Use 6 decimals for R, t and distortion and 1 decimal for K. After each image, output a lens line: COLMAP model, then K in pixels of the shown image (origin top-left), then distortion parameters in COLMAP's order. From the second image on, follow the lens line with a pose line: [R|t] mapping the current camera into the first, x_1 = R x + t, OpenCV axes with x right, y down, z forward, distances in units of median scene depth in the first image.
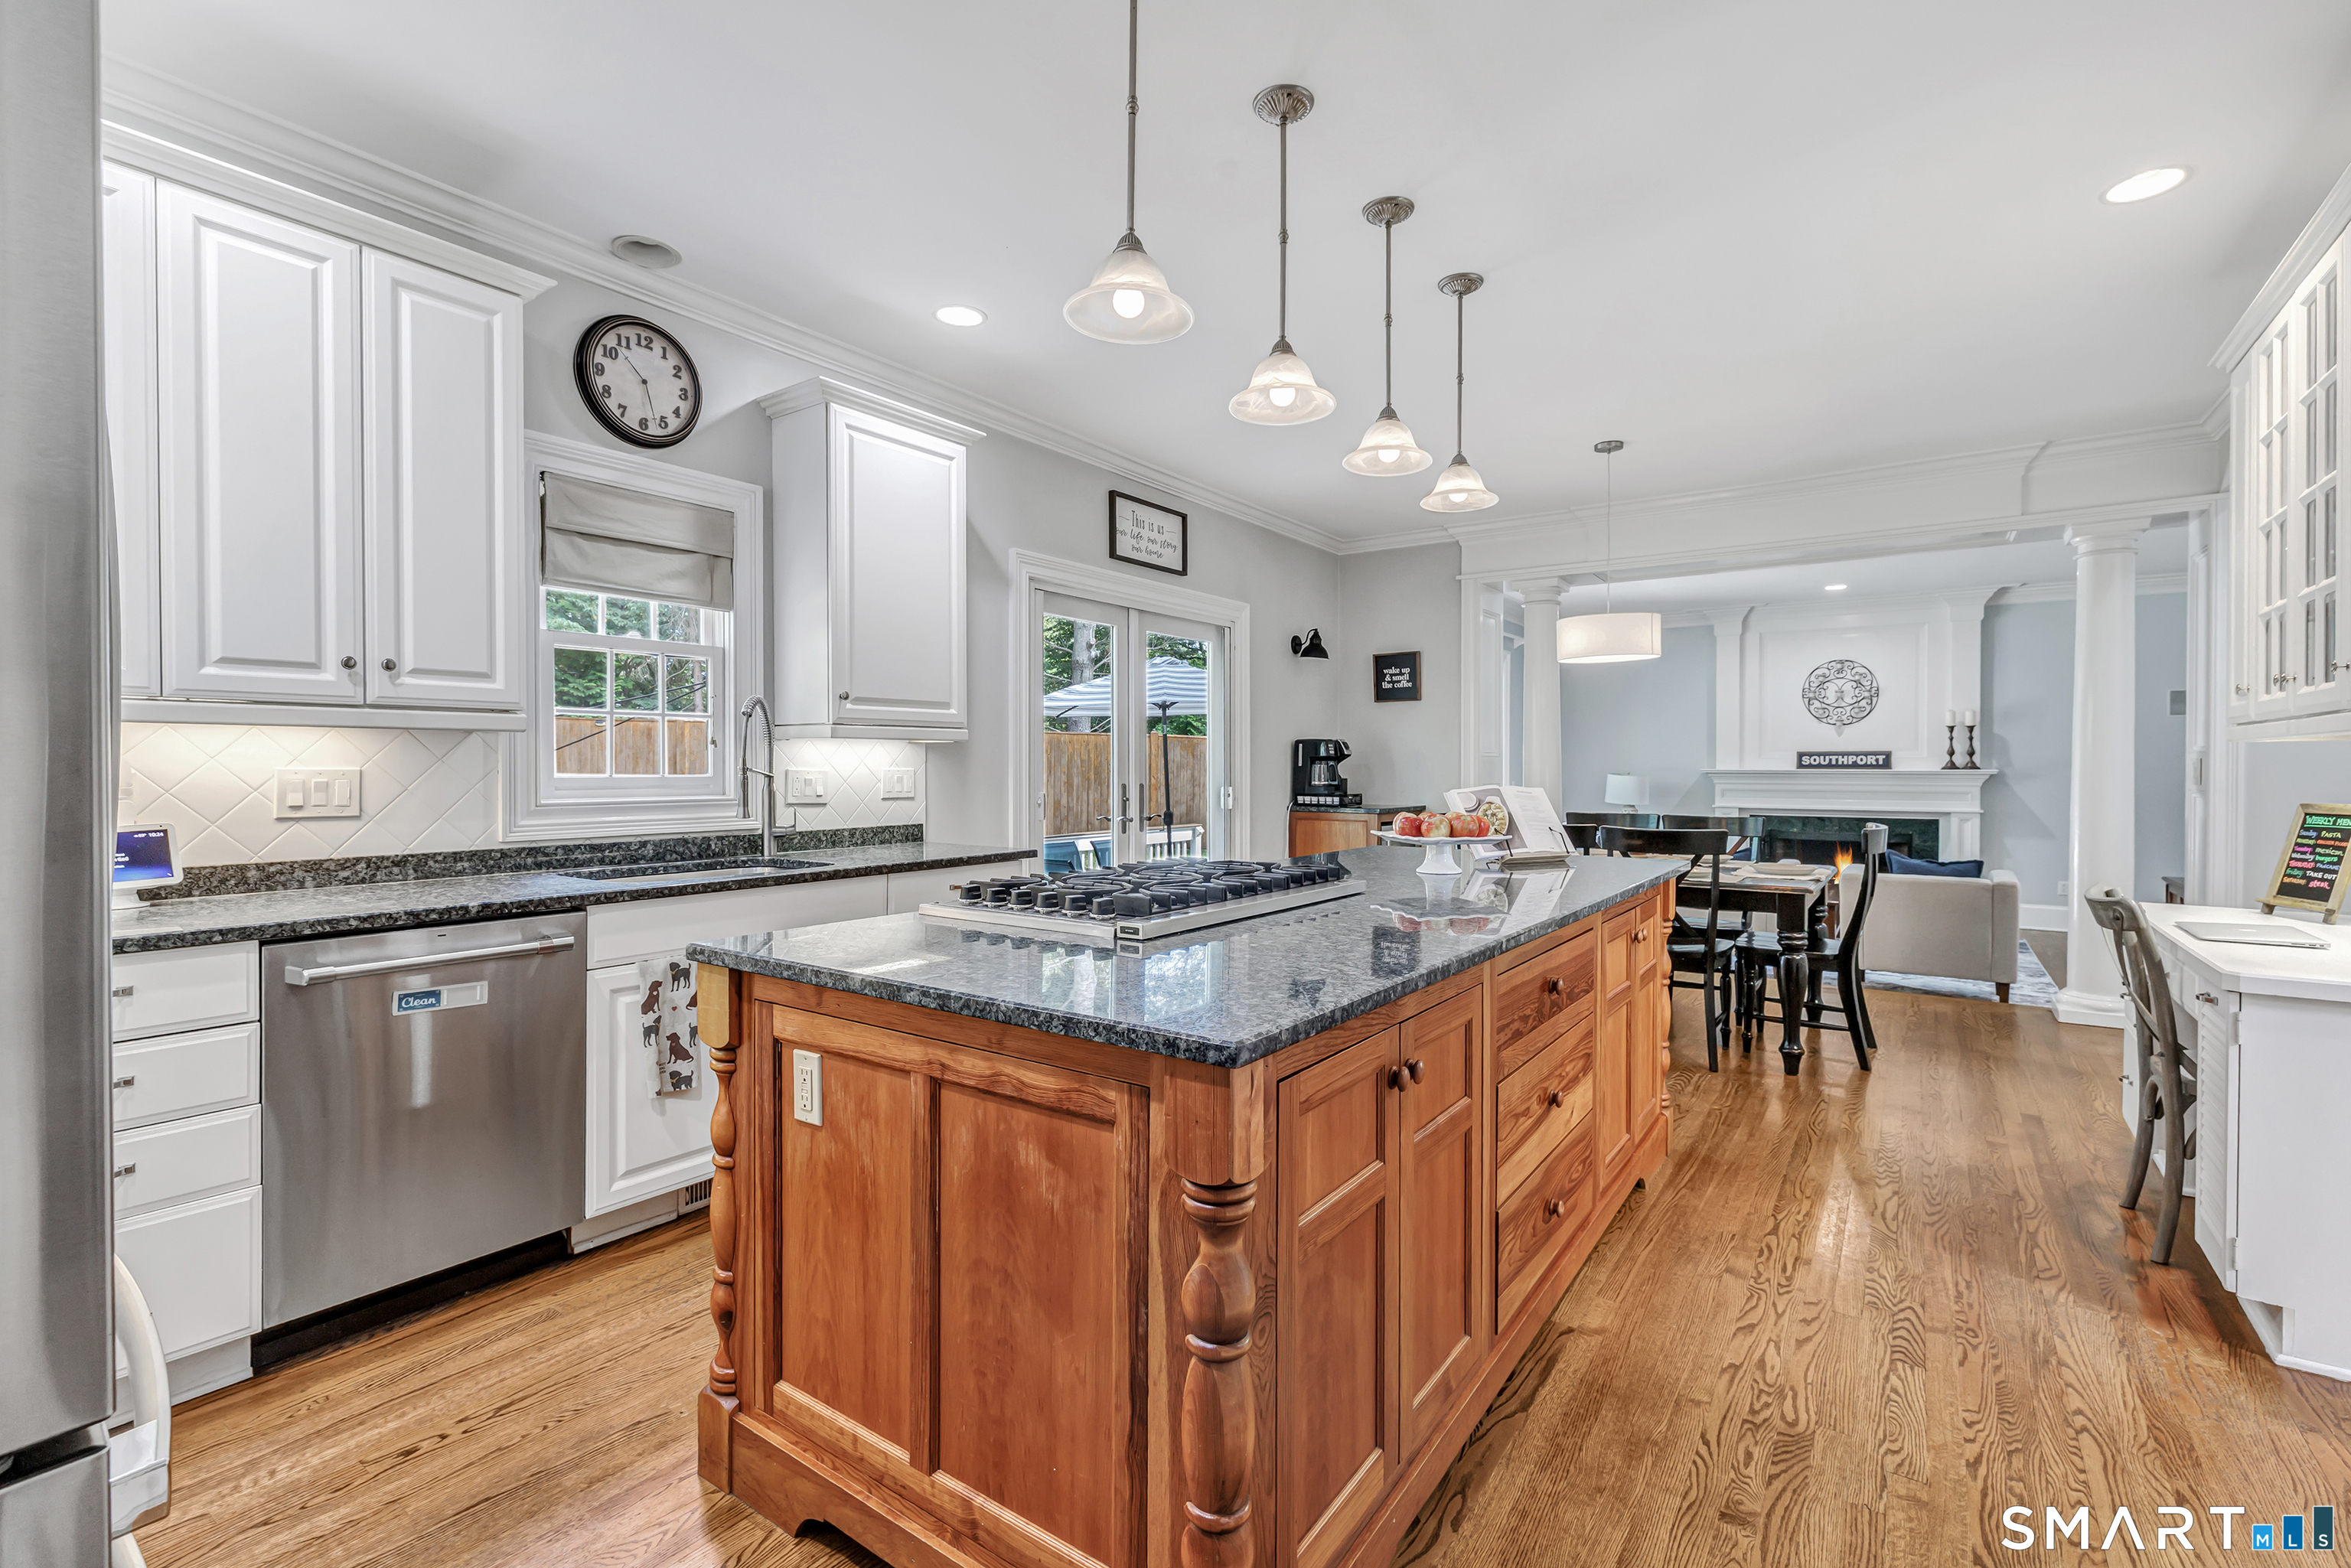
lens RADIAL K [[1047.5, 0, 1166.1], [0, 1047.5, 767.2], [0, 0, 1]] dist [-0.003011, -0.000111]
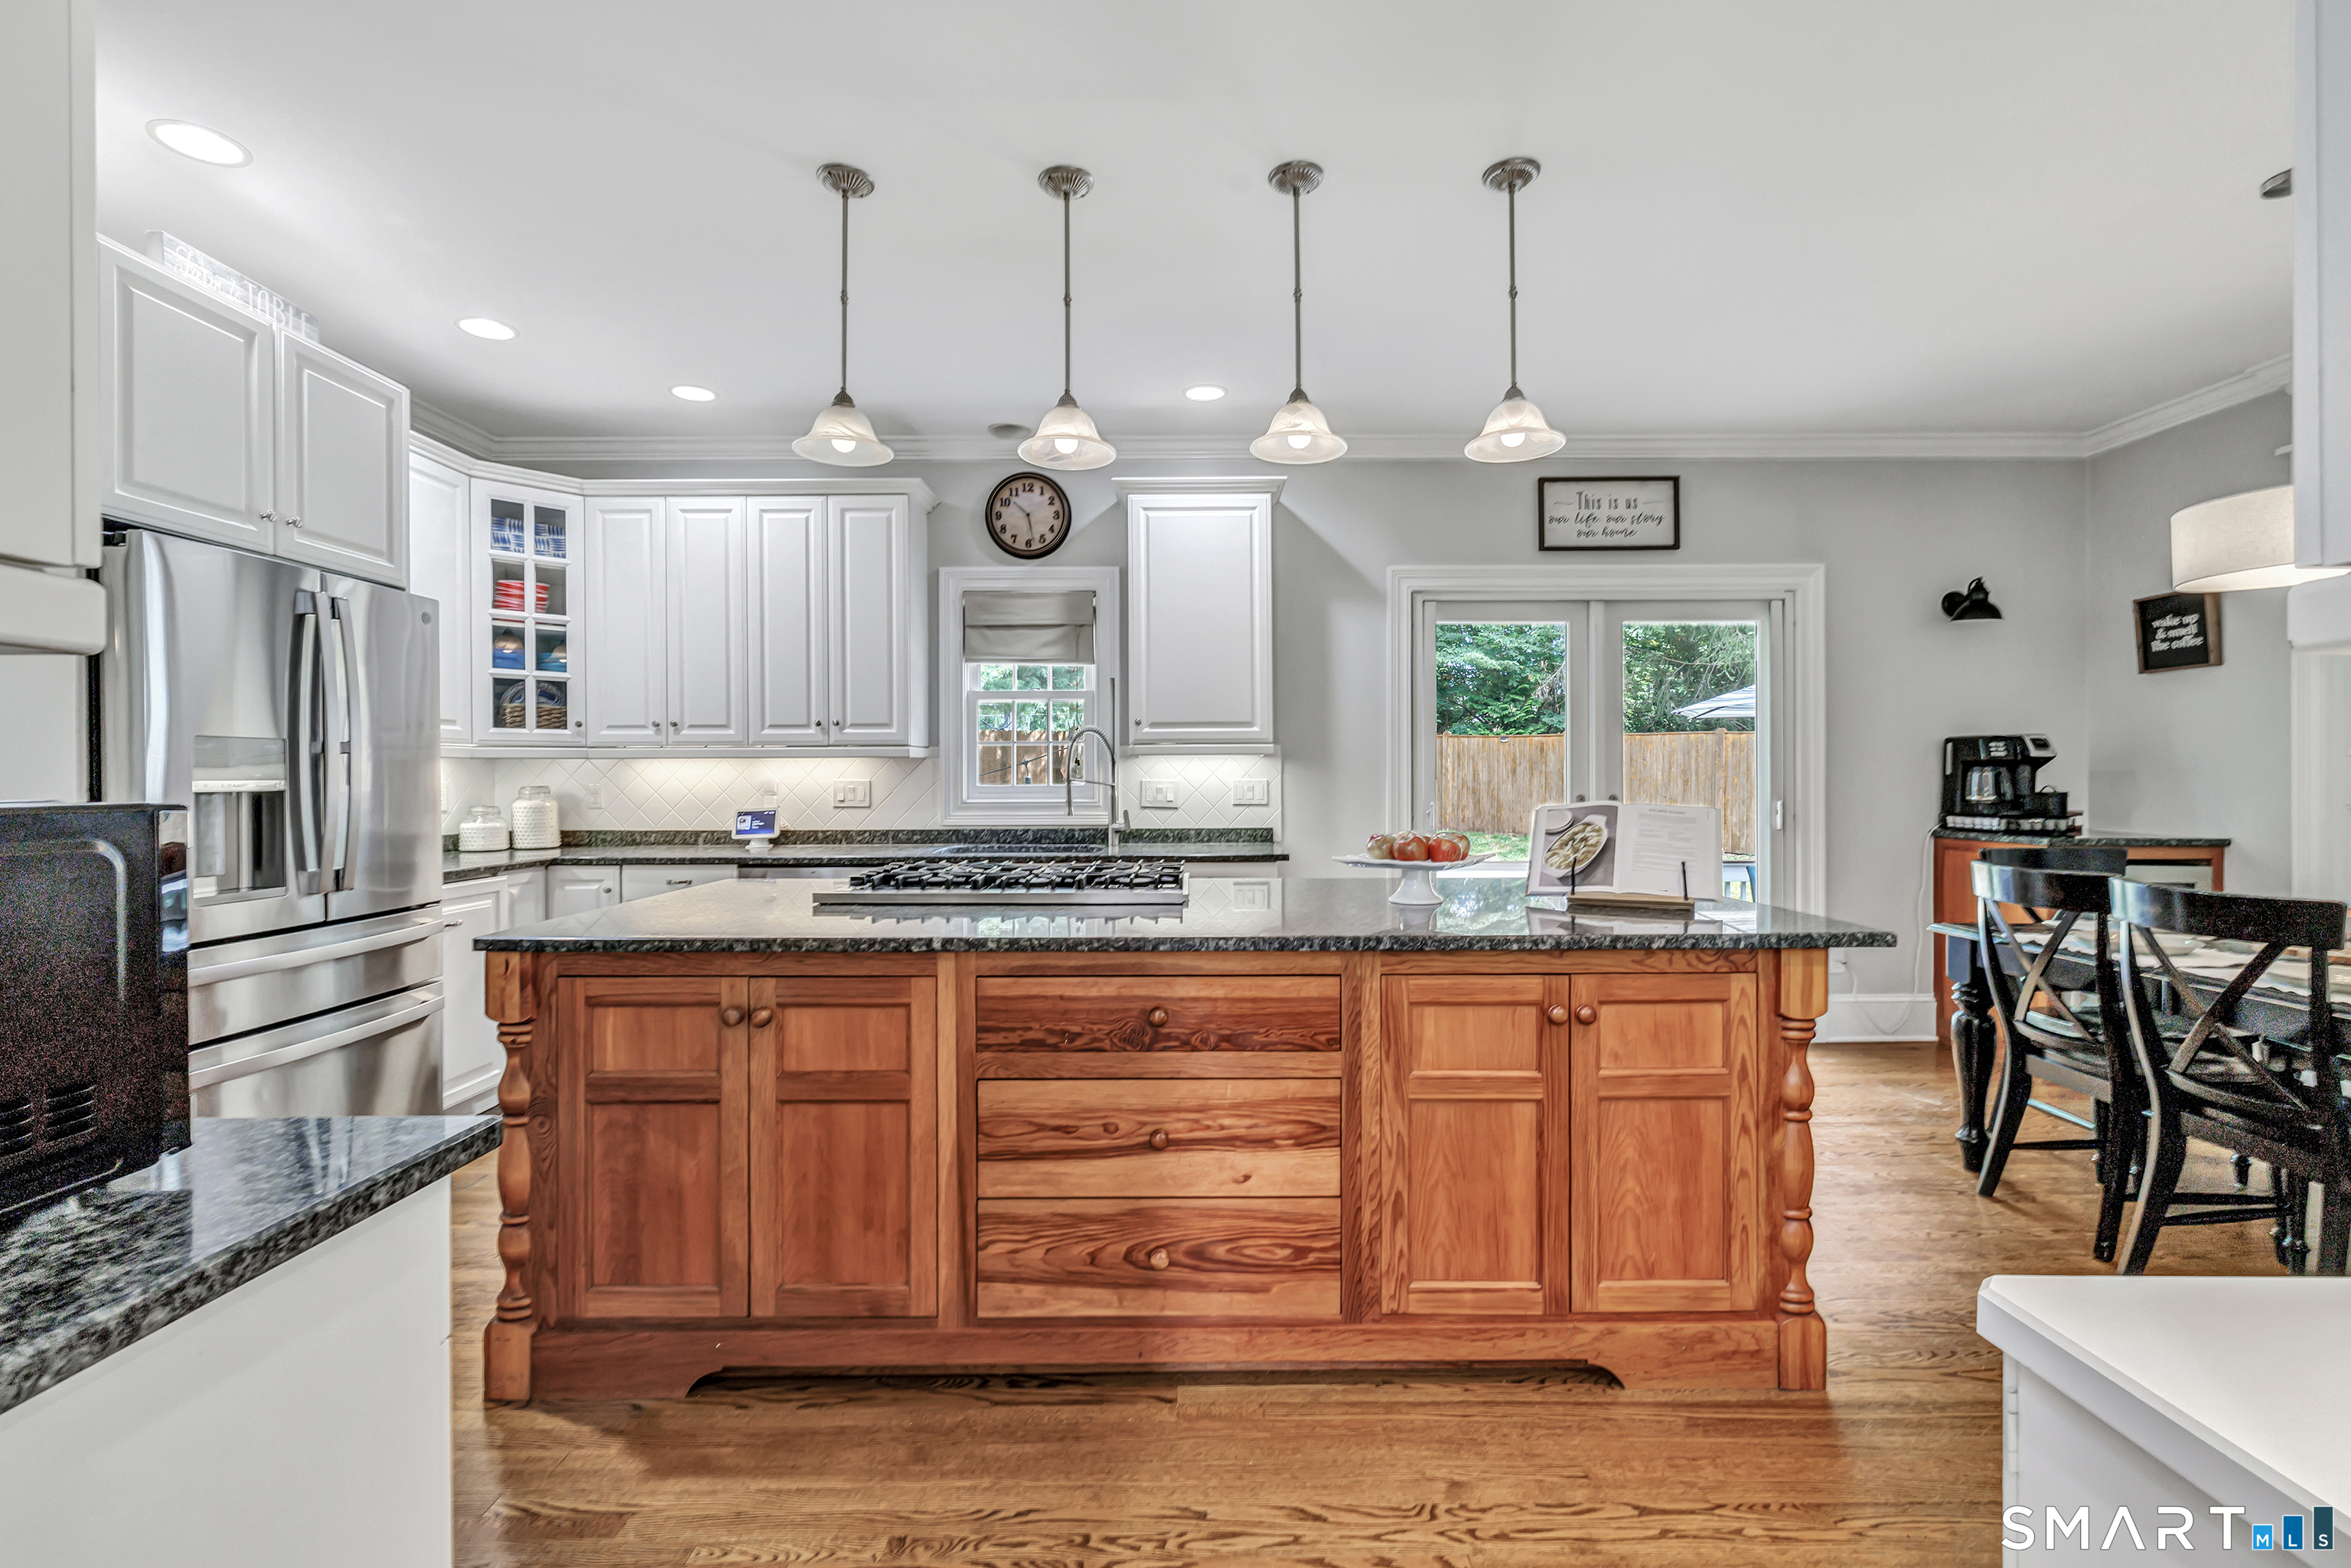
lens RADIAL K [[1013.1, 0, 1178.3], [0, 1013.1, 771.5], [0, 0, 1]] dist [-0.002498, -0.000082]
pose [[0.582937, -0.006473, -0.812492, 0.670853], [0.003257, 0.999979, -0.005630, -0.001101], [0.812511, 0.000636, 0.582946, 0.301015]]
